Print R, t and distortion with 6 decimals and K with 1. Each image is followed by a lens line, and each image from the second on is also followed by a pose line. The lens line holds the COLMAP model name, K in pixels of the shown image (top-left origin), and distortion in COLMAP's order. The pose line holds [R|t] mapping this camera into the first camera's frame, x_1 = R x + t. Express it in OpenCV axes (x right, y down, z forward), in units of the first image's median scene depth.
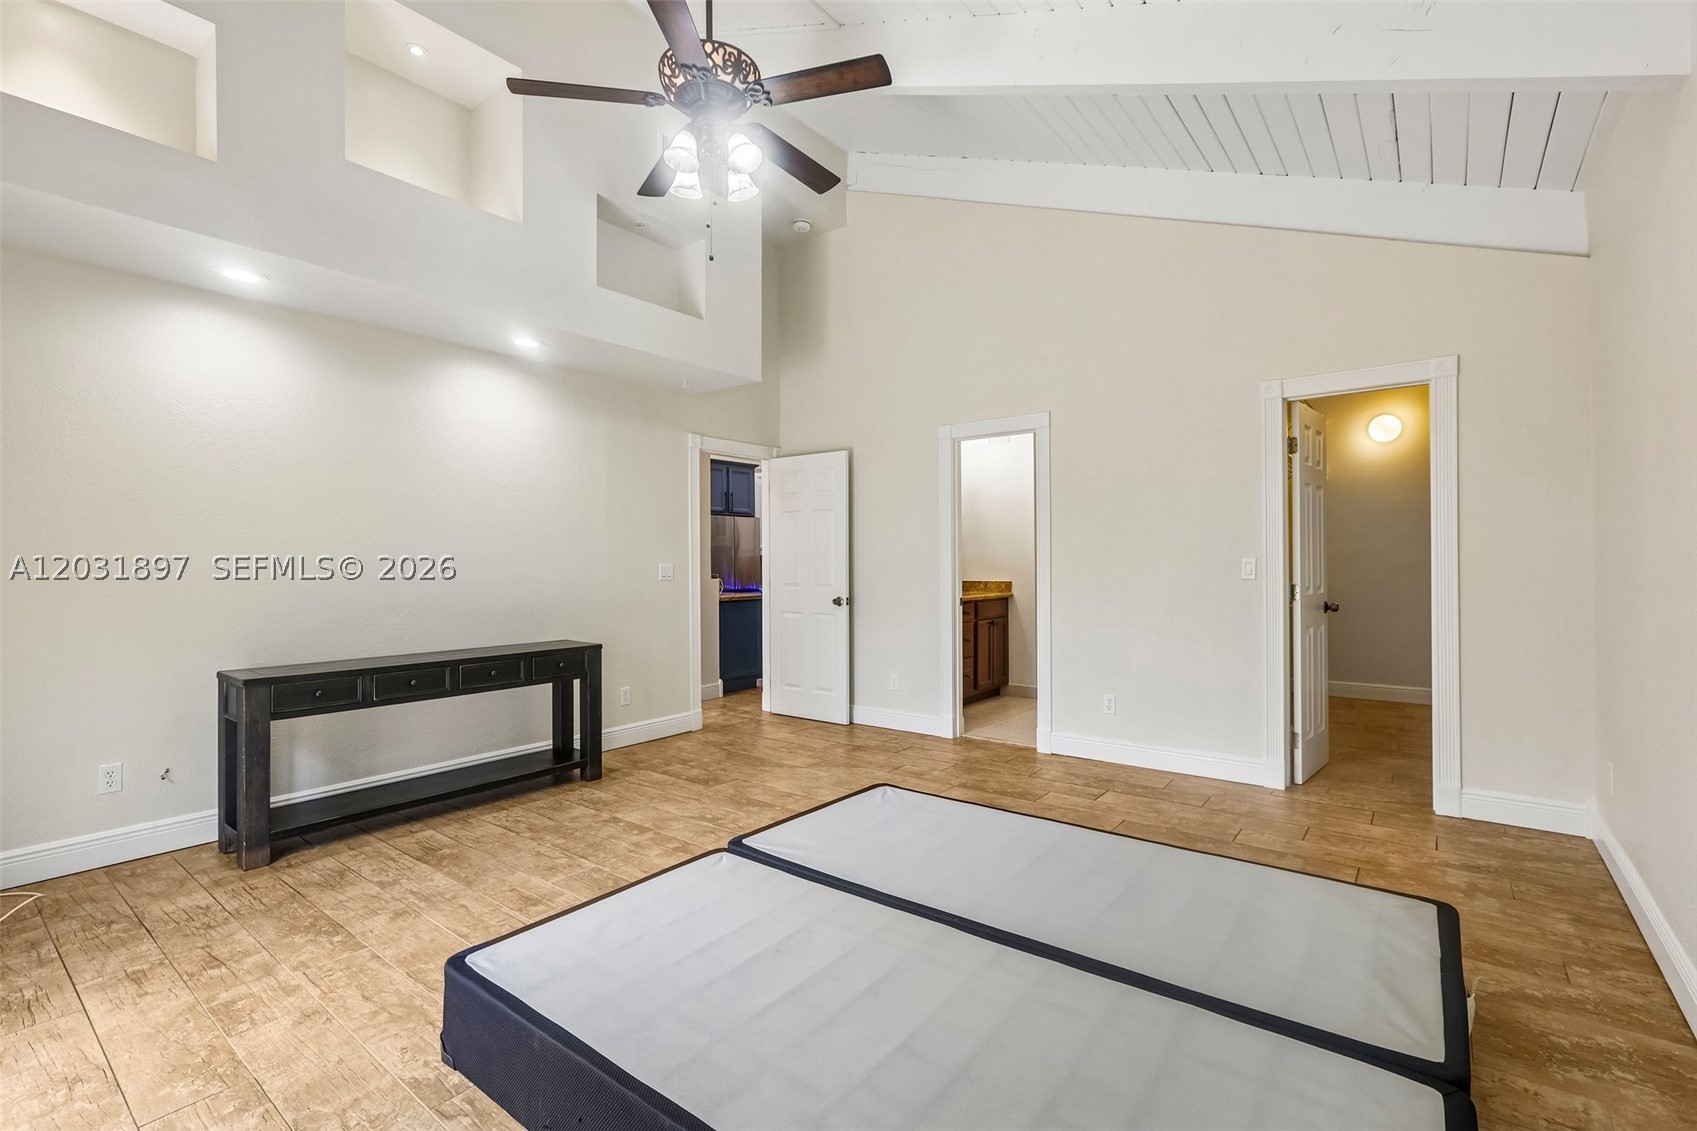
lens RADIAL K [[752.0, 0, 846.5], [0, 752.0, 562.7], [0, 0, 1]] dist [-0.001149, 0.000362]
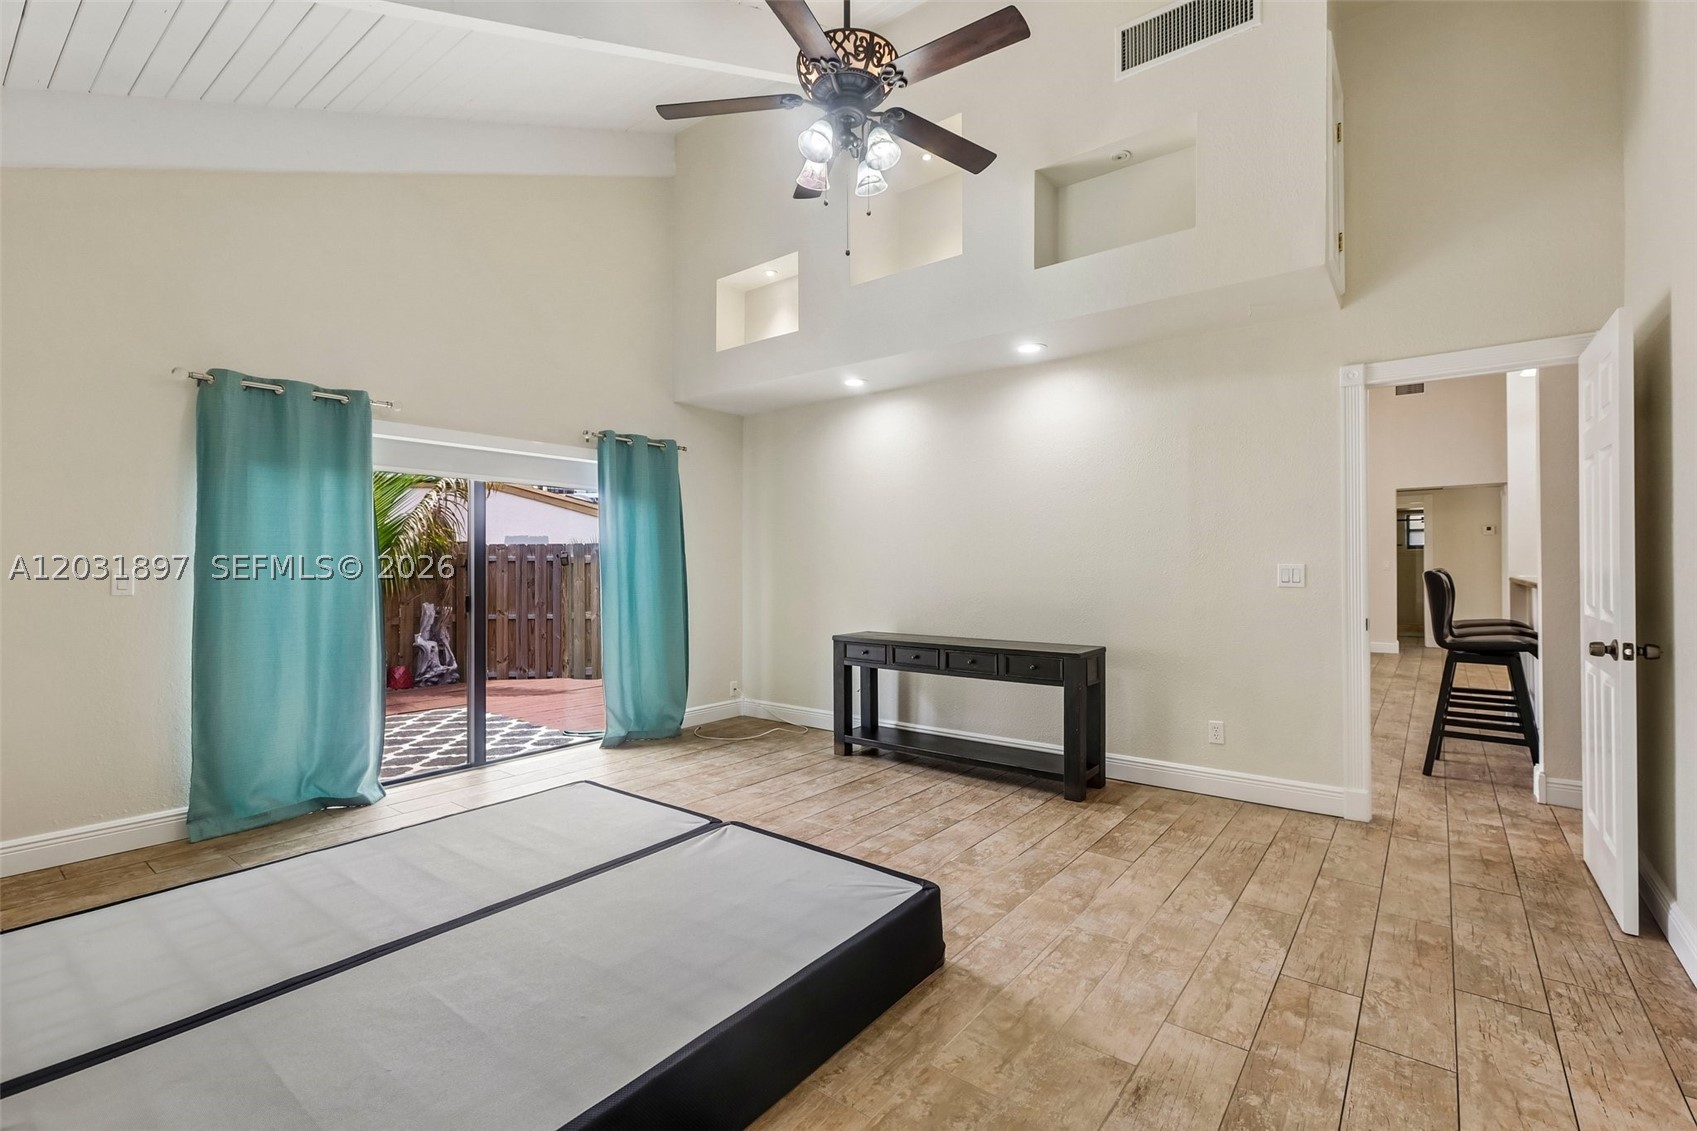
lens RADIAL K [[752.0, 0, 842.3], [0, 752.0, 564.4], [0, 0, 1]] dist [-0.001149, 0.000362]
pose [[-0.002395, 0.004269, -0.999988, 0.655347], [0.005327, 0.999977, 0.004256, -0.004614], [0.999983, -0.005316, -0.002418, 0.816433]]
